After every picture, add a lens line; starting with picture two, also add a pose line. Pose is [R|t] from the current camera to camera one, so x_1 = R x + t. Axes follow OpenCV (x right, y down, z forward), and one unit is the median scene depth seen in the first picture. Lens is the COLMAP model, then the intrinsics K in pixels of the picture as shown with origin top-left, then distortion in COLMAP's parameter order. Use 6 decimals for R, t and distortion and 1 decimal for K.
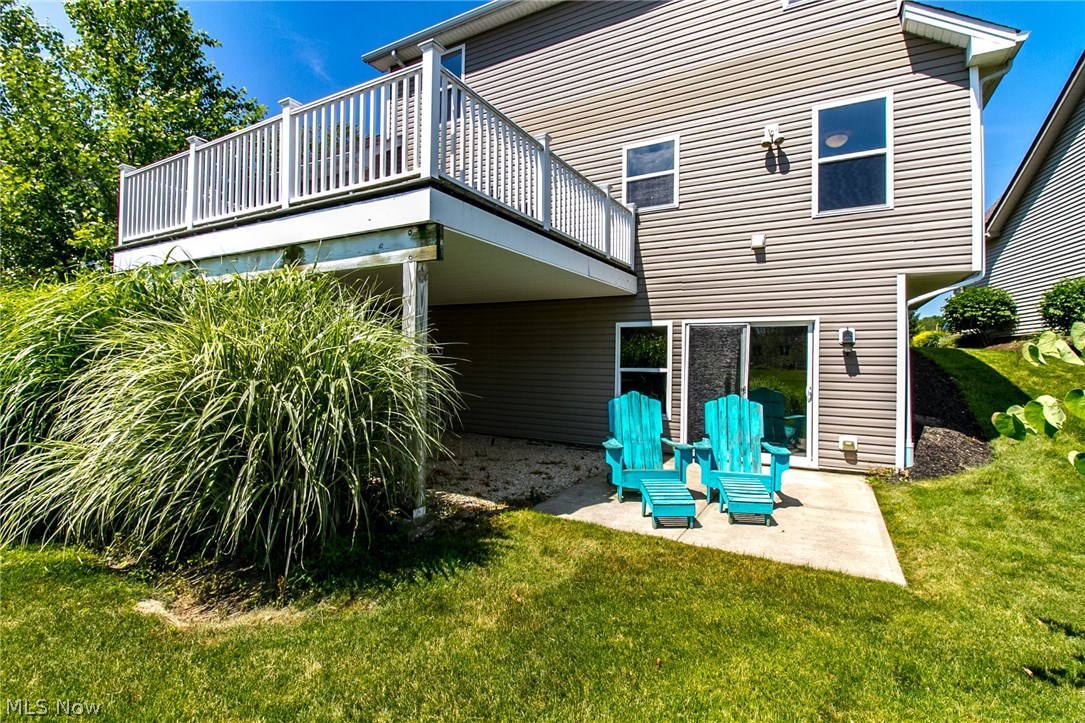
lens RADIAL K [[508.5, 0, 545.0], [0, 508.5, 356.6], [0, 0, 1]] dist [0.003734, -0.014819]
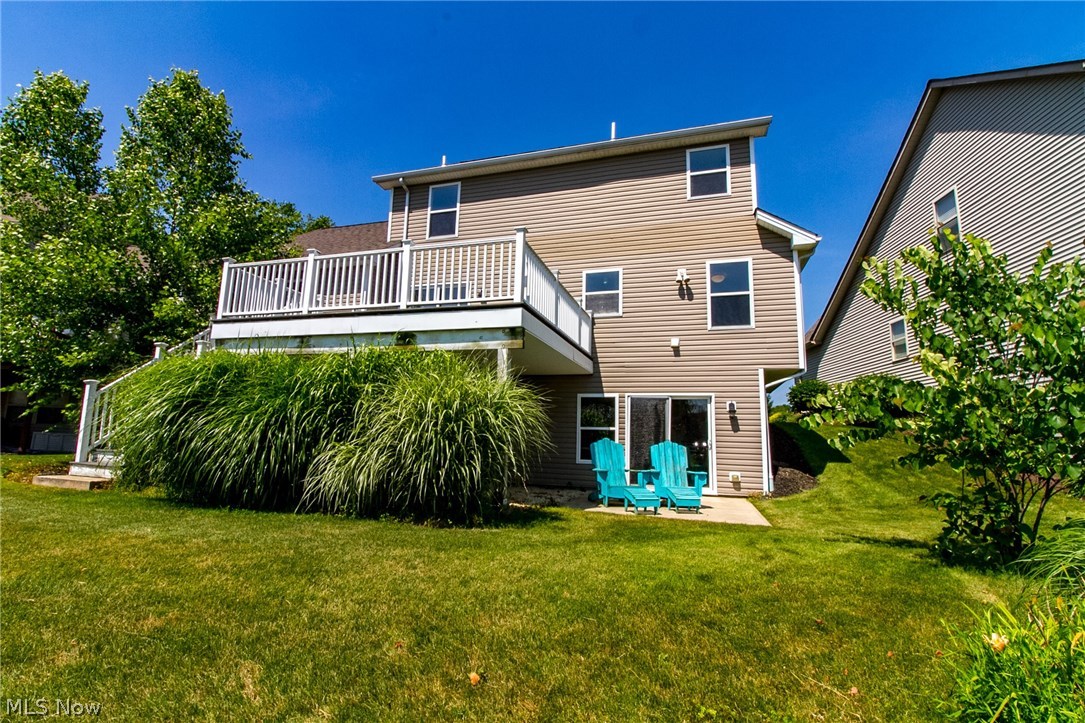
lens RADIAL K [[508.5, 0, 545.0], [0, 508.5, 356.6], [0, 0, 1]] dist [0.003734, -0.014819]
pose [[0.976483, 0.051042, 0.209463, -0.298388], [-0.018310, 0.987694, -0.155325, 0.061648], [-0.214813, 0.147837, 0.965401, -0.404244]]
